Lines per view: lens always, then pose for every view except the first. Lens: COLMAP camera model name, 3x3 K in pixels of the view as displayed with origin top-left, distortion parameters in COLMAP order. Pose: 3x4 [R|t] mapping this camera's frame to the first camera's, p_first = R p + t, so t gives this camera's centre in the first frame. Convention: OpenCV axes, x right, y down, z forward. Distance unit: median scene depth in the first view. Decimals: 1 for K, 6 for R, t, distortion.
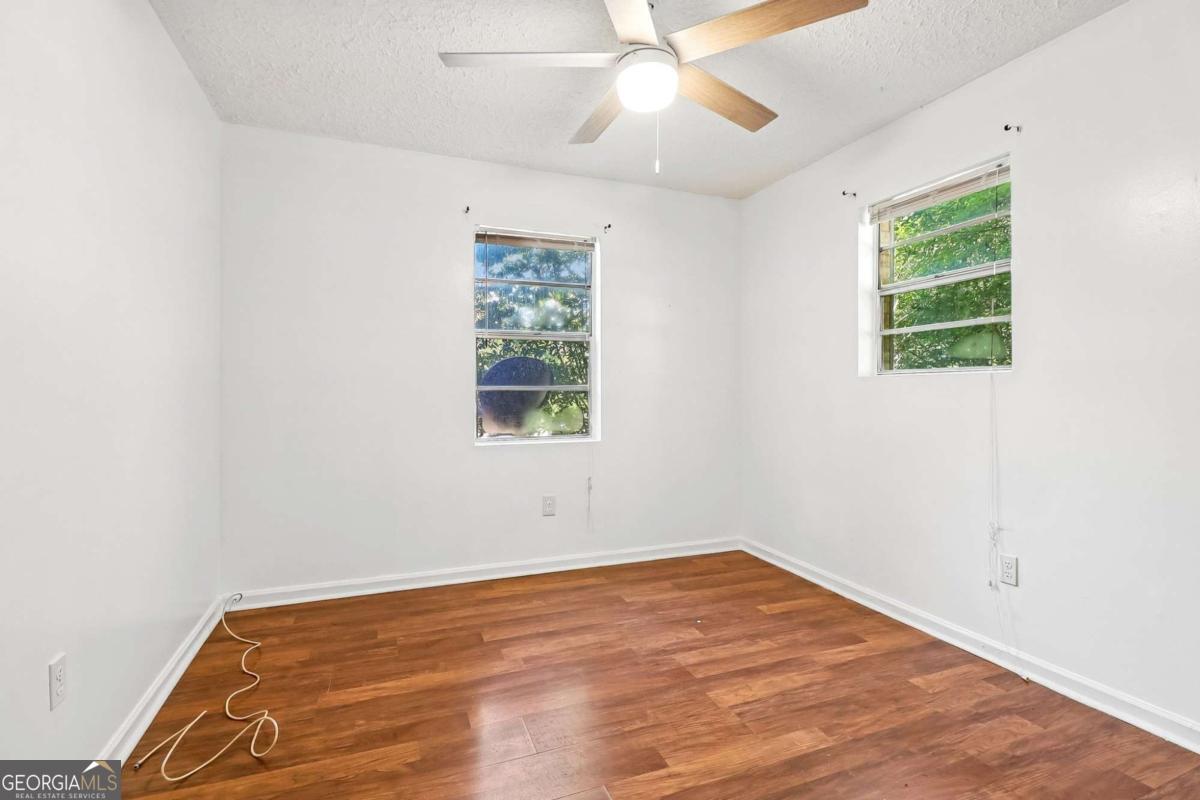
lens RADIAL K [[567.1, 0, 592.0], [0, 567.1, 383.9], [0, 0, 1]] dist [0.001914, 0.000057]
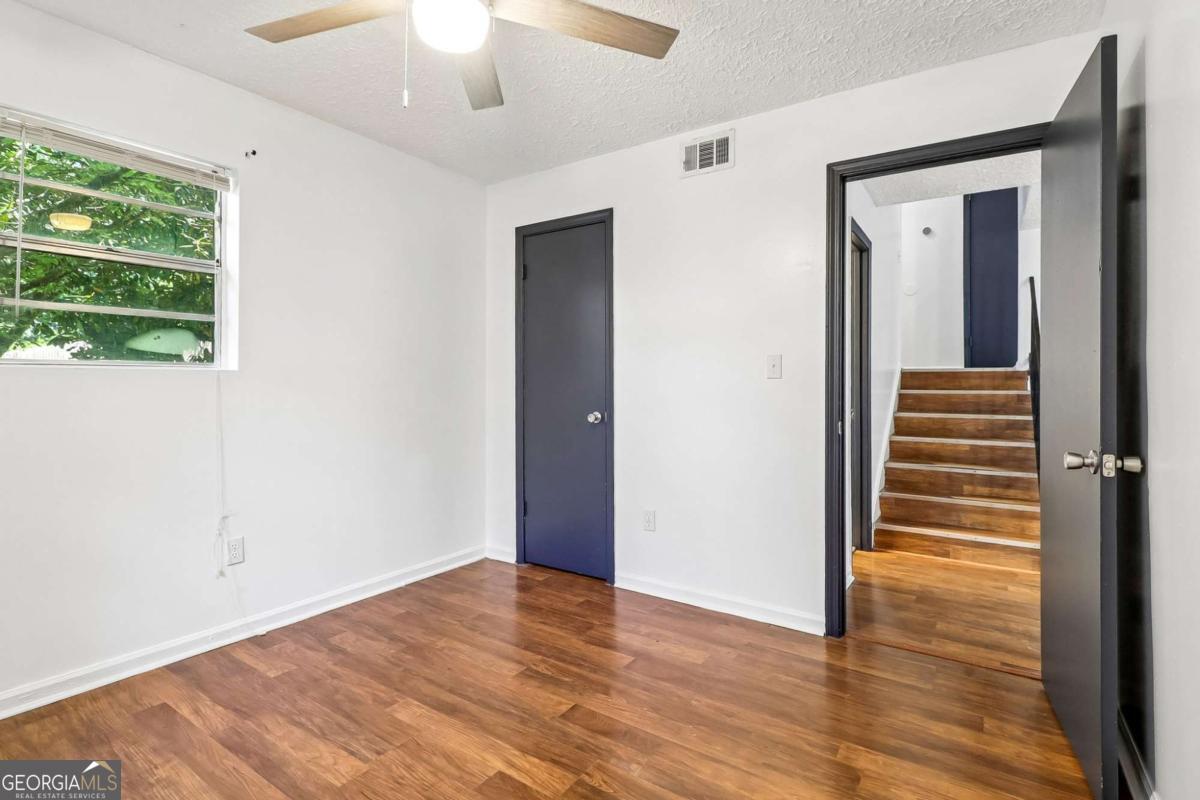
lens RADIAL K [[583.1, 0, 596.7], [0, 583.1, 388.6], [0, 0, 1]] dist [0.002093, -0.000071]
pose [[-0.570792, -0.004882, 0.821080, -0.692504], [-0.006857, 0.999976, 0.001179, 0.009135], [-0.821066, -0.004958, -0.570812, 1.267698]]
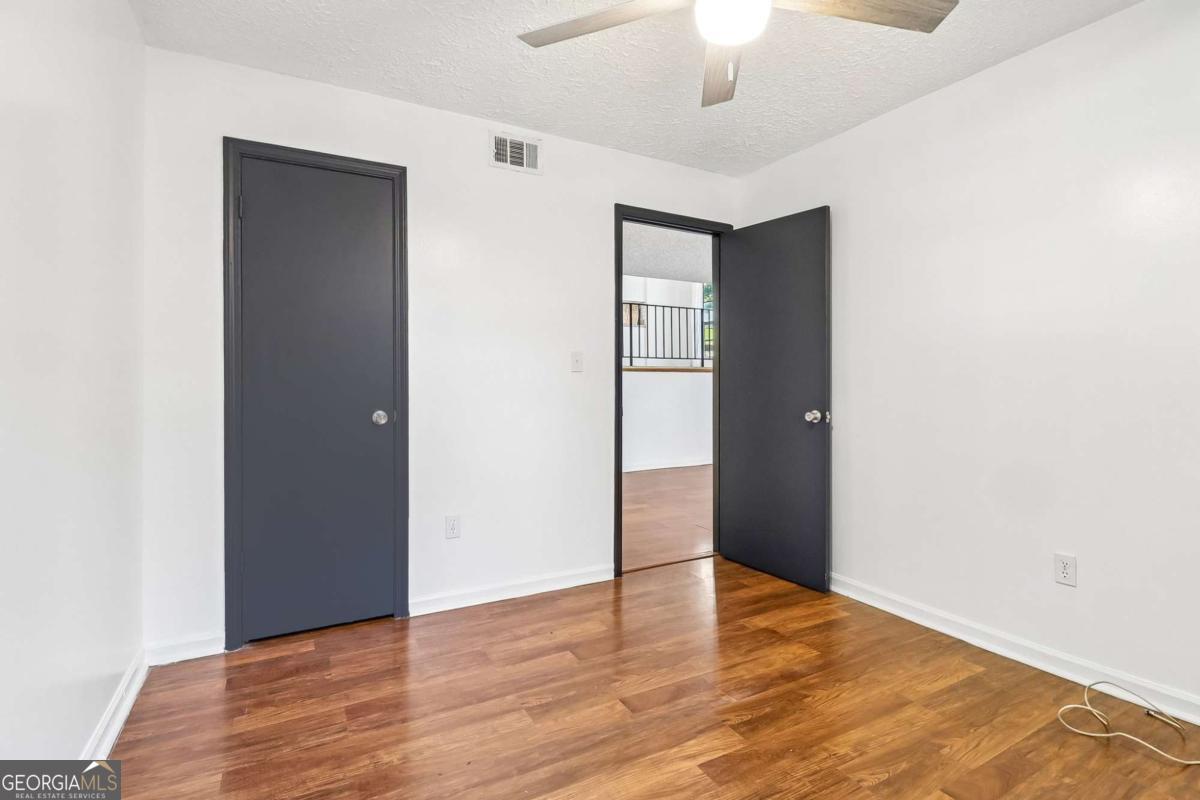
lens RADIAL K [[586.7, 0, 600.9], [0, 586.7, 379.1], [0, 0, 1]] dist [-0.008377, -0.000706]
pose [[-0.989128, -0.001554, -0.147050, 0.394457], [-0.000349, 0.999966, -0.008223, 0.014503], [0.147057, -0.008083, -0.989095, 1.738340]]
